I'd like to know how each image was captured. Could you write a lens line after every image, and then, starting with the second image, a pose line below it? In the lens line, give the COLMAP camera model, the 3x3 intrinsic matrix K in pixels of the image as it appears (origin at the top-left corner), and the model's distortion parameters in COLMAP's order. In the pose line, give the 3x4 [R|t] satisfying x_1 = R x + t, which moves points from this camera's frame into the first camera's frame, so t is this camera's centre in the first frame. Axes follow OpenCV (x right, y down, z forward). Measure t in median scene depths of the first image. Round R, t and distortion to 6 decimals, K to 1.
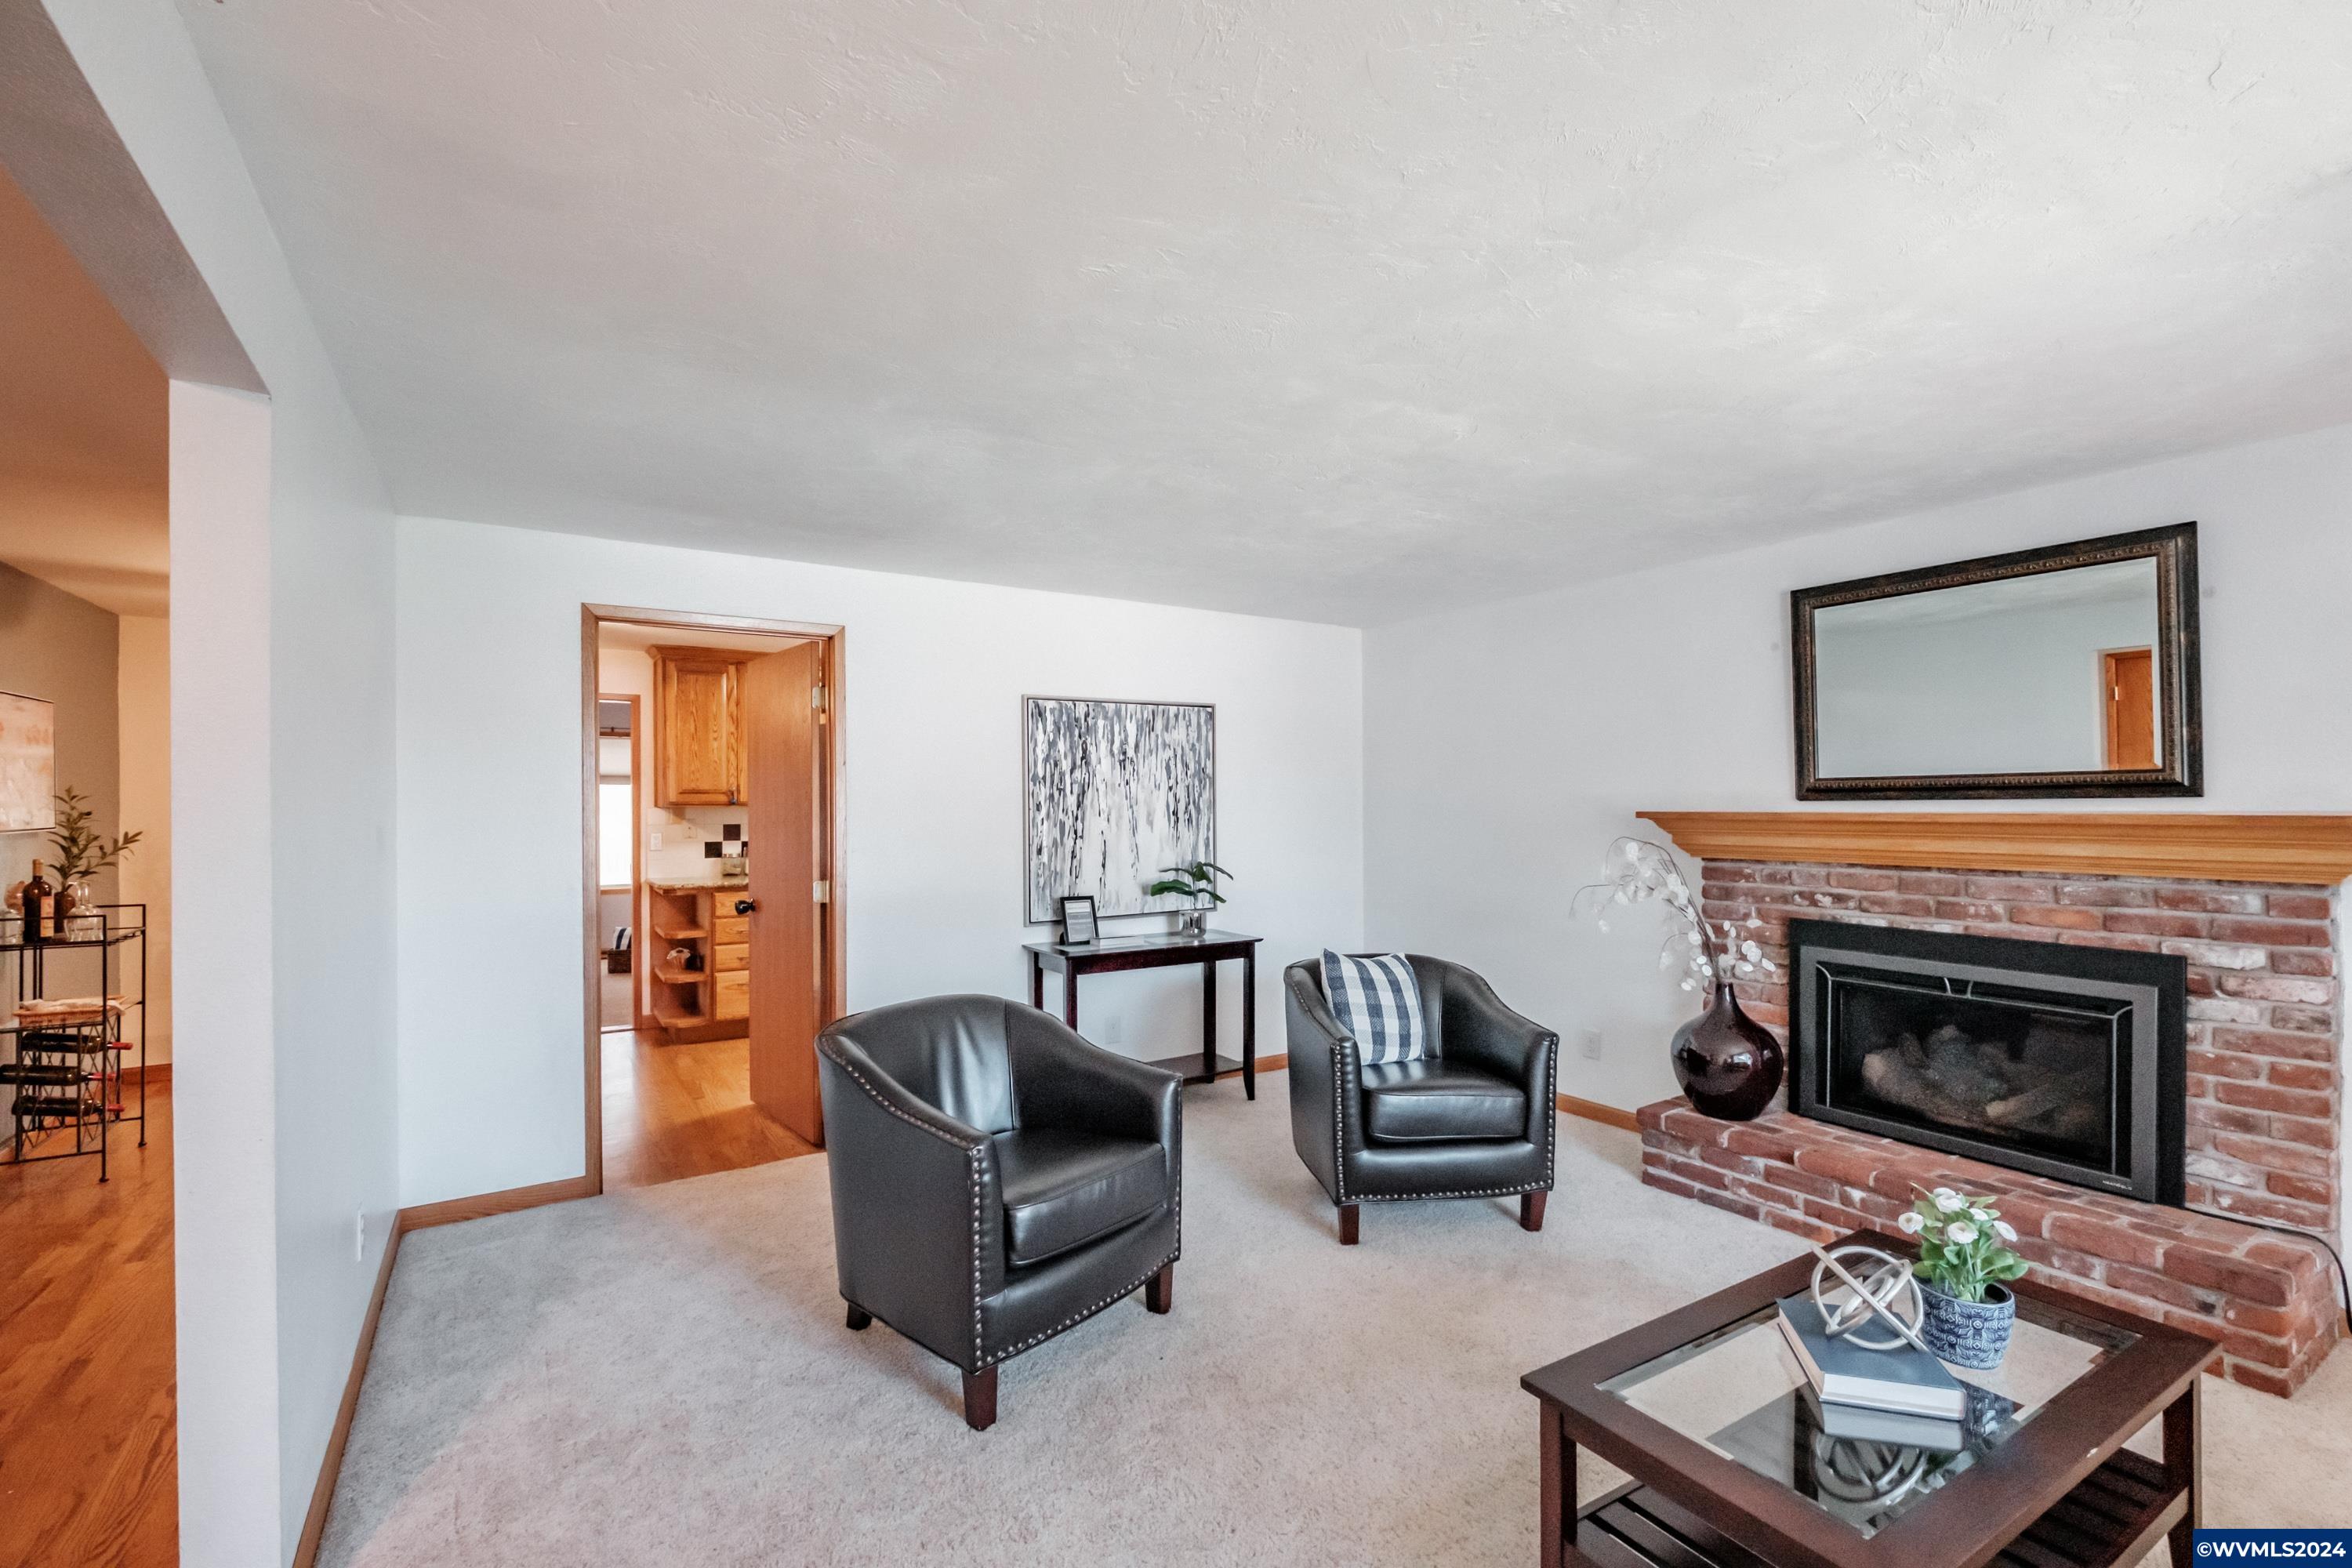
lens RADIAL K [[1018.5, 0, 1162.9], [0, 1018.5, 809.2], [0, 0, 1]] dist [-0.007266, -0.000080]
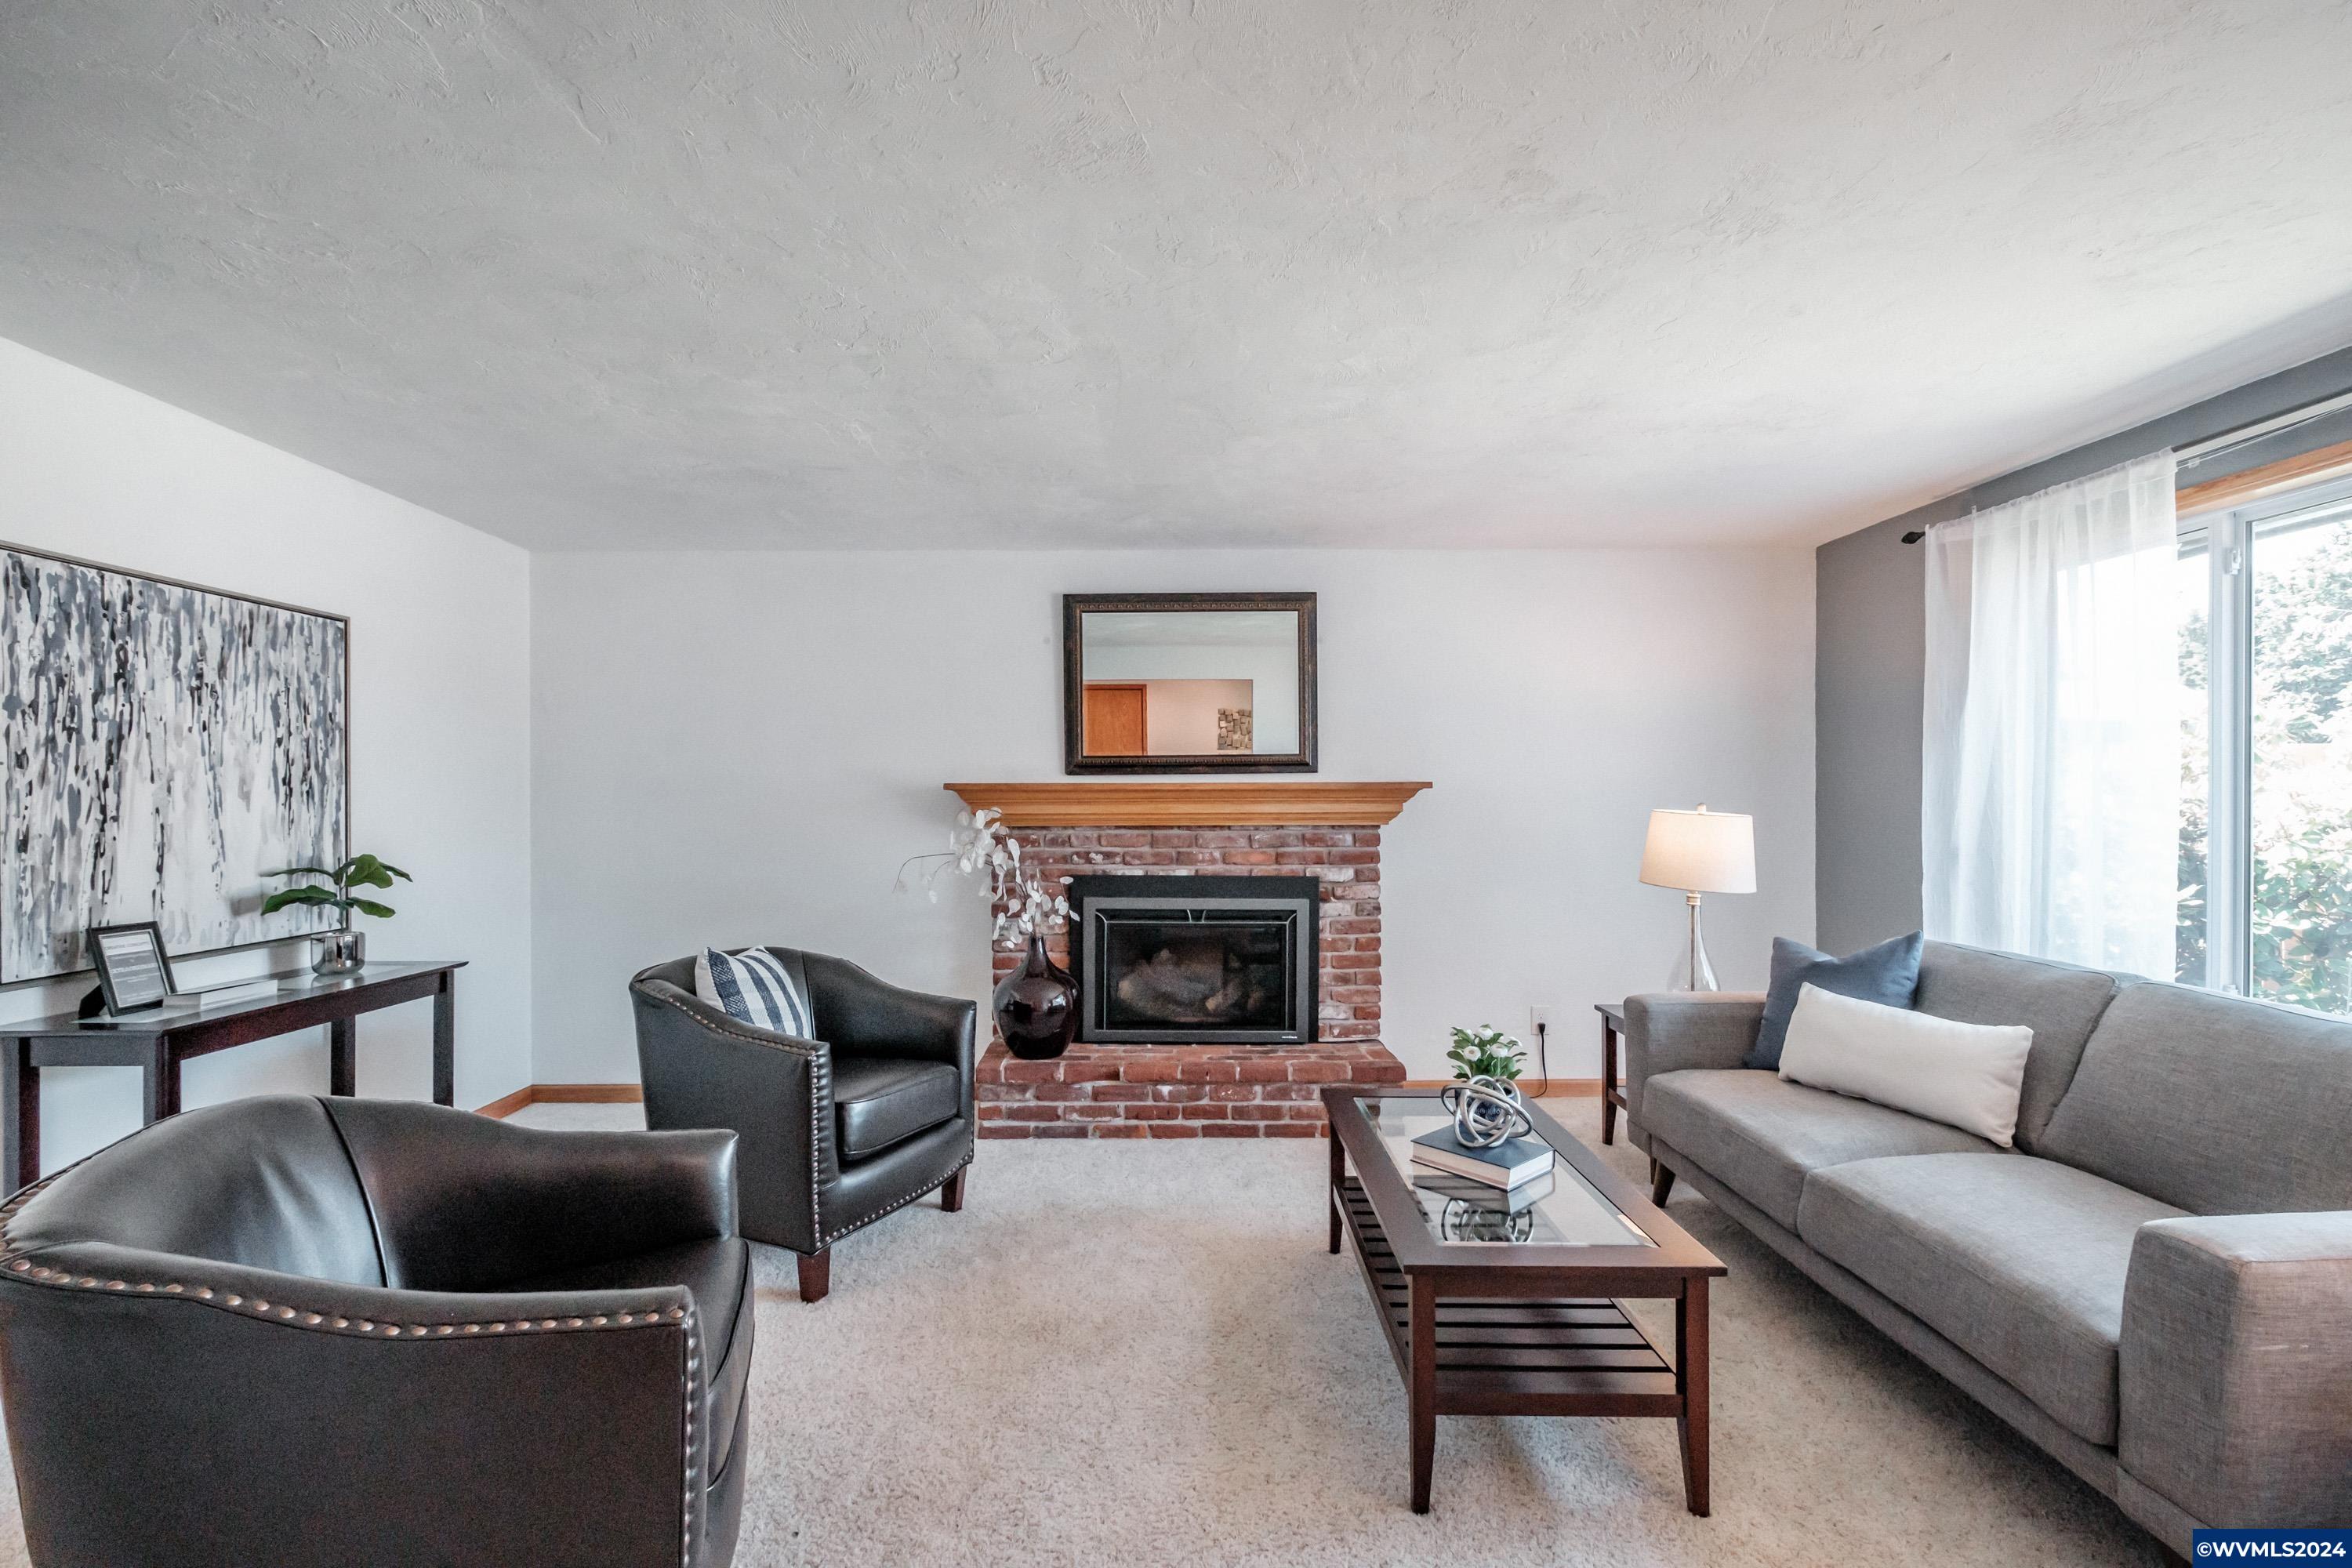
lens RADIAL K [[1018.5, 0, 1162.9], [0, 1018.5, 809.2], [0, 0, 1]] dist [-0.007266, -0.000080]
pose [[0.529073, -0.001077, 0.848576, -0.311492], [0.006021, 0.999979, -0.002485, 0.034604], [-0.848555, 0.006424, 0.529068, 0.288831]]
